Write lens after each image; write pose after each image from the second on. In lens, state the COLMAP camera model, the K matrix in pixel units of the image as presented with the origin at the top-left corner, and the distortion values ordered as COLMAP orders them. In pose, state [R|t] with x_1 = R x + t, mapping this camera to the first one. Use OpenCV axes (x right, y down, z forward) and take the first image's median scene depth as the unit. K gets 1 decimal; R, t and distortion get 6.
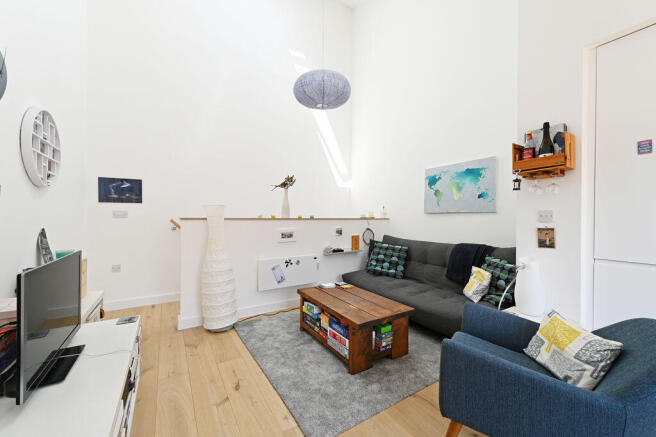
lens RADIAL K [[257.9, 0, 328.0], [0, 257.9, 218.5], [0, 0, 1]] dist [-0.000130, 0.000230]
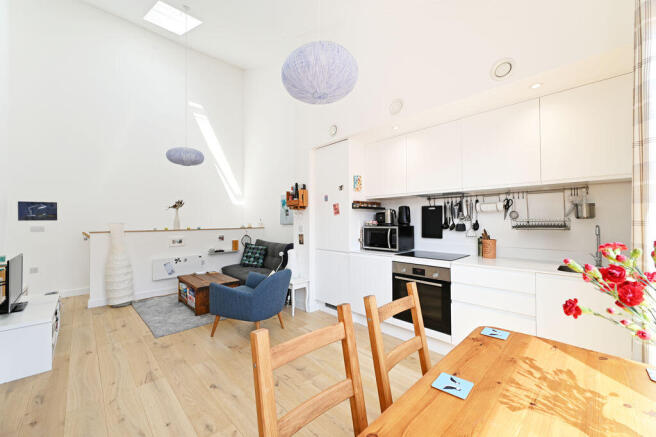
lens RADIAL K [[257.9, 0, 328.0], [0, 257.9, 218.5], [0, 0, 1]] dist [-0.000130, 0.000230]
pose [[0.979031, -0.010856, 0.203424, 0.384953], [0.013866, 0.999814, -0.013373, -0.033154], [-0.203241, 0.015913, 0.978999, -0.600479]]
